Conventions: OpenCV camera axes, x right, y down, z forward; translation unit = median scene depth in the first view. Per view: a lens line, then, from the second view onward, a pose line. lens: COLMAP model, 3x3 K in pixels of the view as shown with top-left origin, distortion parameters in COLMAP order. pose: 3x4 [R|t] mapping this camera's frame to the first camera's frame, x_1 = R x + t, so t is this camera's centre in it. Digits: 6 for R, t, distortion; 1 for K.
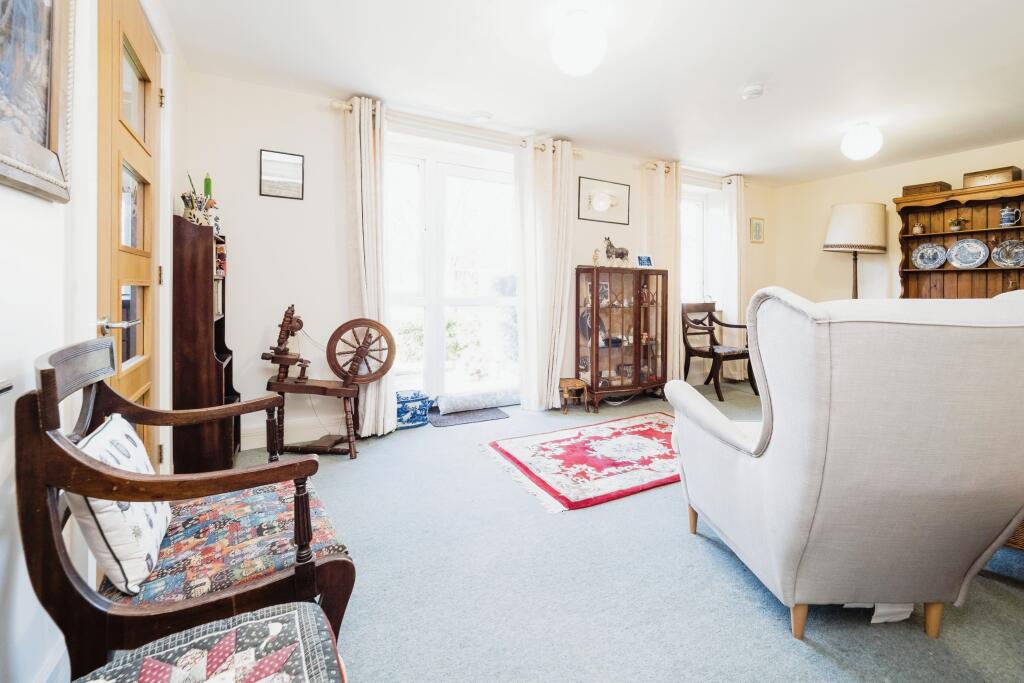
lens RADIAL K [[443.4, 0, 506.2], [0, 443.4, 290.6], [0, 0, 1]] dist [-0.011612, 0.001993]
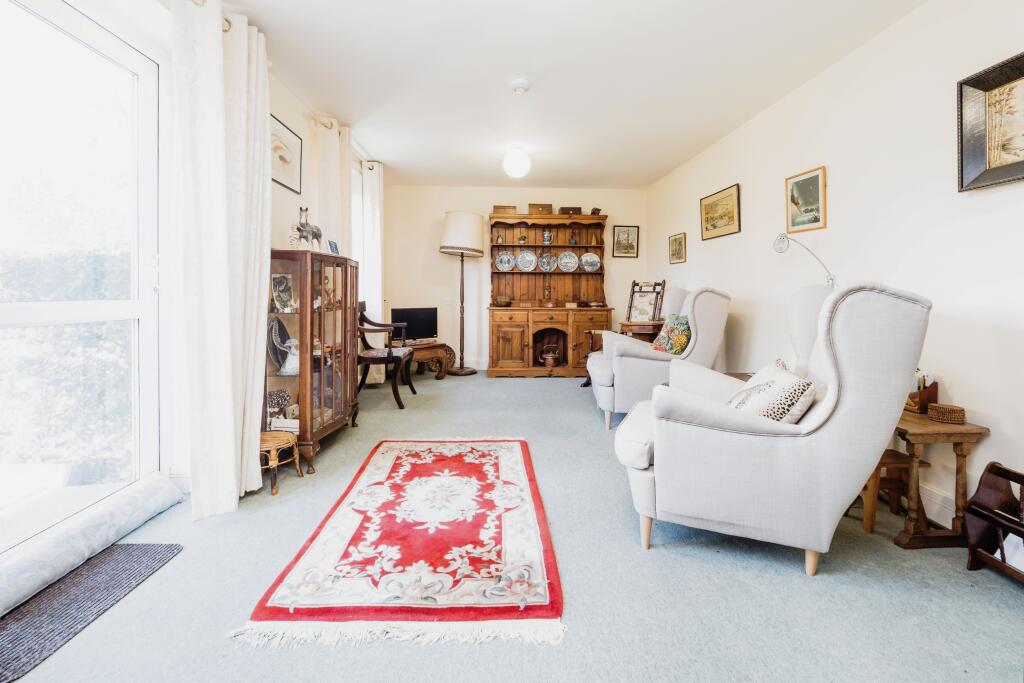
lens RADIAL K [[443.4, 0, 531.0], [0, 443.4, 292.0], [0, 0, 1]] dist [-0.011612, 0.001993]
pose [[0.405283, -0.012806, 0.914102, -0.265937], [0.004302, 0.999918, 0.012101, -0.000214], [-0.914181, -0.000972, 0.405304, 0.436113]]
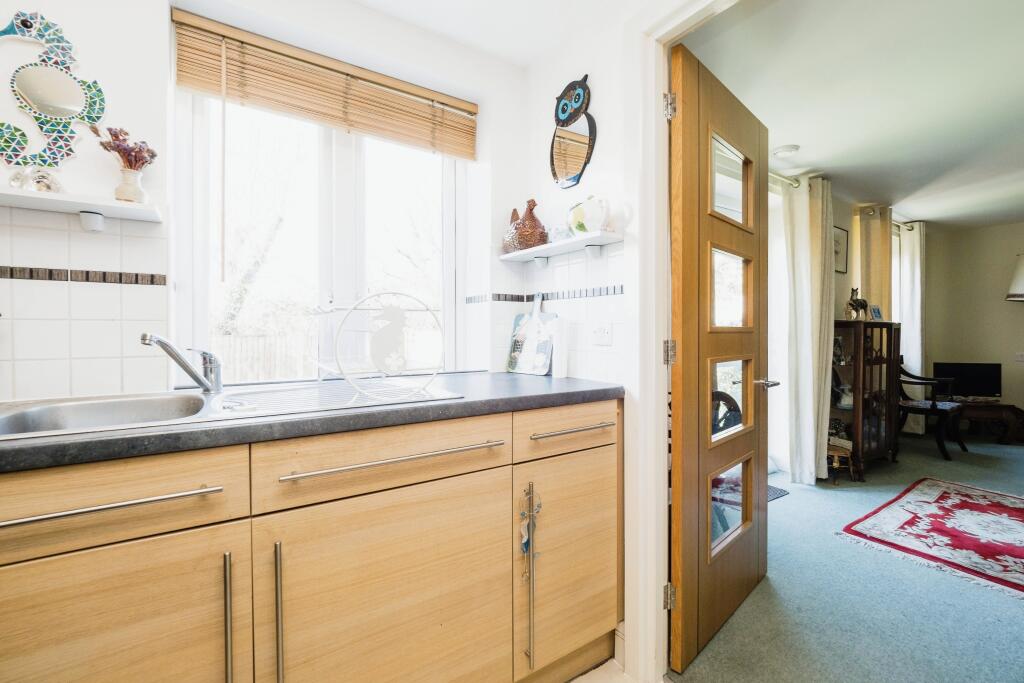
lens RADIAL K [[443.4, 0, 509.9], [0, 443.4, 340.2], [0, 0, 1]] dist [-0.011612, 0.001993]
pose [[0.995489, -0.015359, 0.093621, -0.600431], [0.014488, 0.999845, 0.009974, -0.033433], [-0.093760, -0.008572, 0.995558, 0.172294]]
